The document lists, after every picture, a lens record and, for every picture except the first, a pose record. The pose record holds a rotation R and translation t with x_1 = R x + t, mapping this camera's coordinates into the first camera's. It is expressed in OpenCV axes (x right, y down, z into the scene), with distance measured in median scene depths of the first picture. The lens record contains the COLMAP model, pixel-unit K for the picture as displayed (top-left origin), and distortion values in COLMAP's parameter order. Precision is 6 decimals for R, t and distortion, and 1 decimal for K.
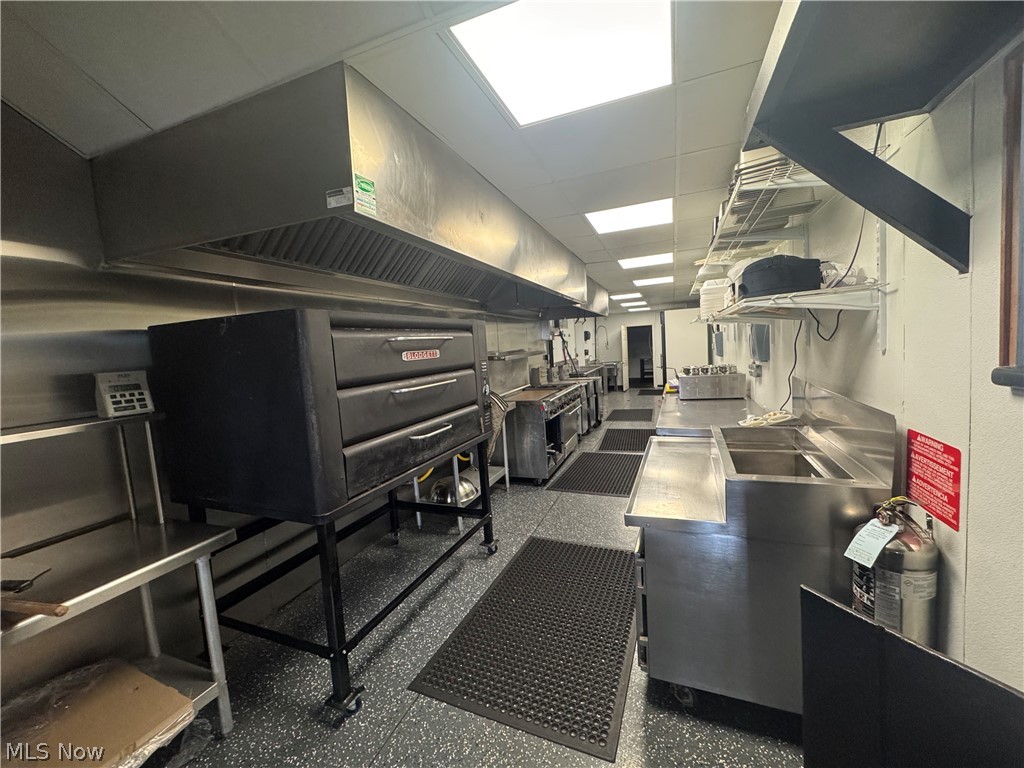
lens RADIAL K [[406.1, 0, 511.2], [0, 406.1, 383.6], [0, 0, 1]] dist [-0.007896, 0.000062]
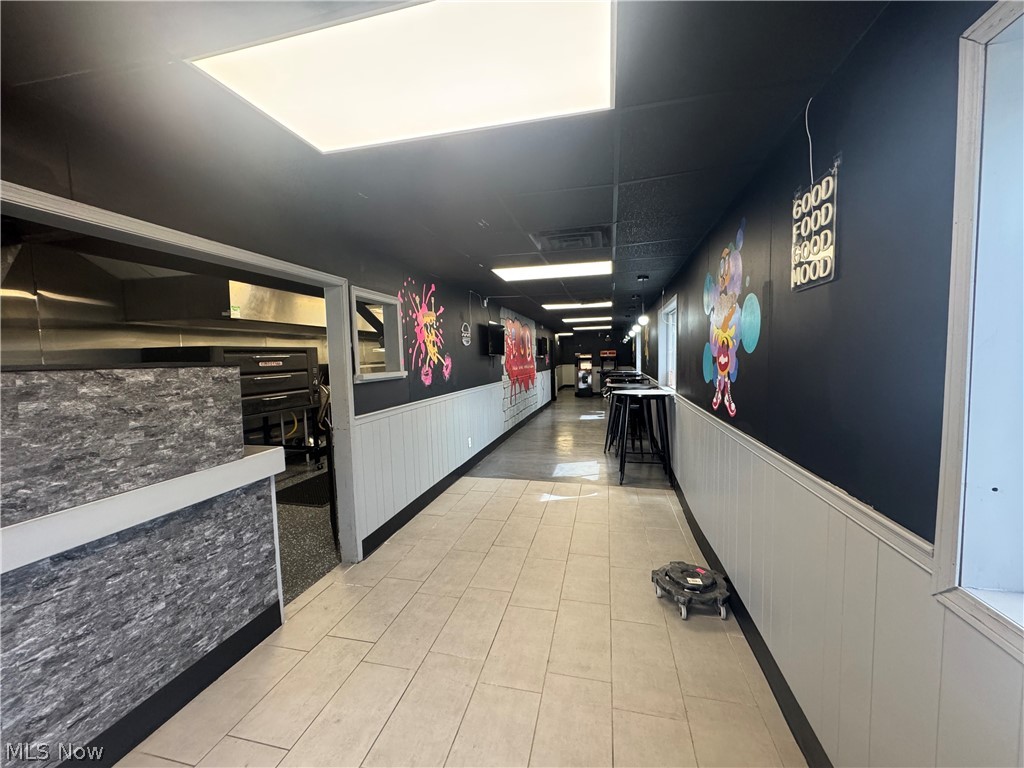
lens RADIAL K [[406.1, 0, 511.8], [0, 406.1, 387.5], [0, 0, 1]] dist [-0.007896, 0.000062]
pose [[0.986296, 0.011957, 0.164552, 0.733916], [-0.008914, 0.999776, -0.019217, 0.092257], [-0.164745, 0.017487, 0.986181, -1.432294]]
